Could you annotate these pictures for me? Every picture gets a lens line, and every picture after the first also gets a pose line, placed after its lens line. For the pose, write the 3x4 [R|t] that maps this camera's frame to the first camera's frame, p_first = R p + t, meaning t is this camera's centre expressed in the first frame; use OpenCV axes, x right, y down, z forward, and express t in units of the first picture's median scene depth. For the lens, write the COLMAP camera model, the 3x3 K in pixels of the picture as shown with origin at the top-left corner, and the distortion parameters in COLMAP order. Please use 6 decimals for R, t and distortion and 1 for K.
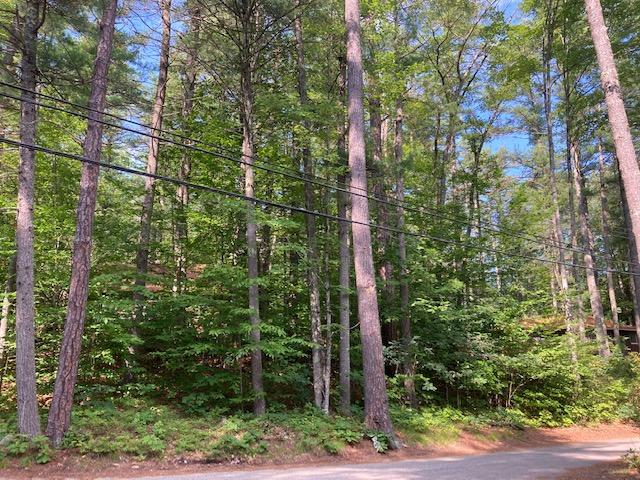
lens RADIAL K [[524.7, 0, 320.9], [0, 524.7, 239.1], [0, 0, 1]] dist [0.039621, -0.017465]
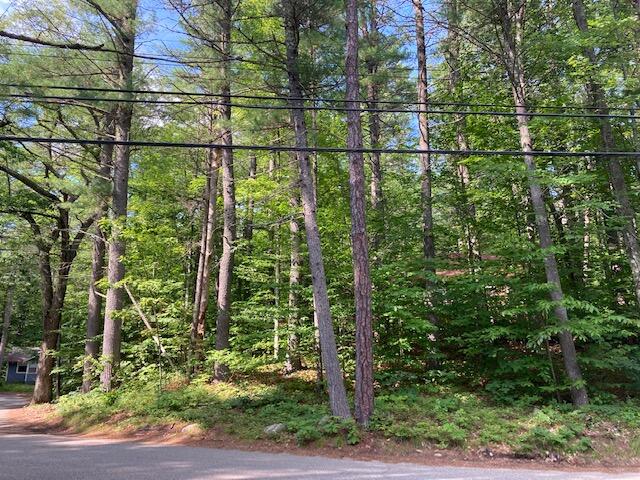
lens RADIAL K [[524.7, 0, 320.9], [0, 524.7, 239.1], [0, 0, 1]] dist [0.039621, -0.017465]
pose [[0.829446, -0.146901, -0.538925, 0.040469], [0.156353, 0.987291, -0.028478, 0.032077], [0.536259, -0.060642, 0.841872, 0.088003]]
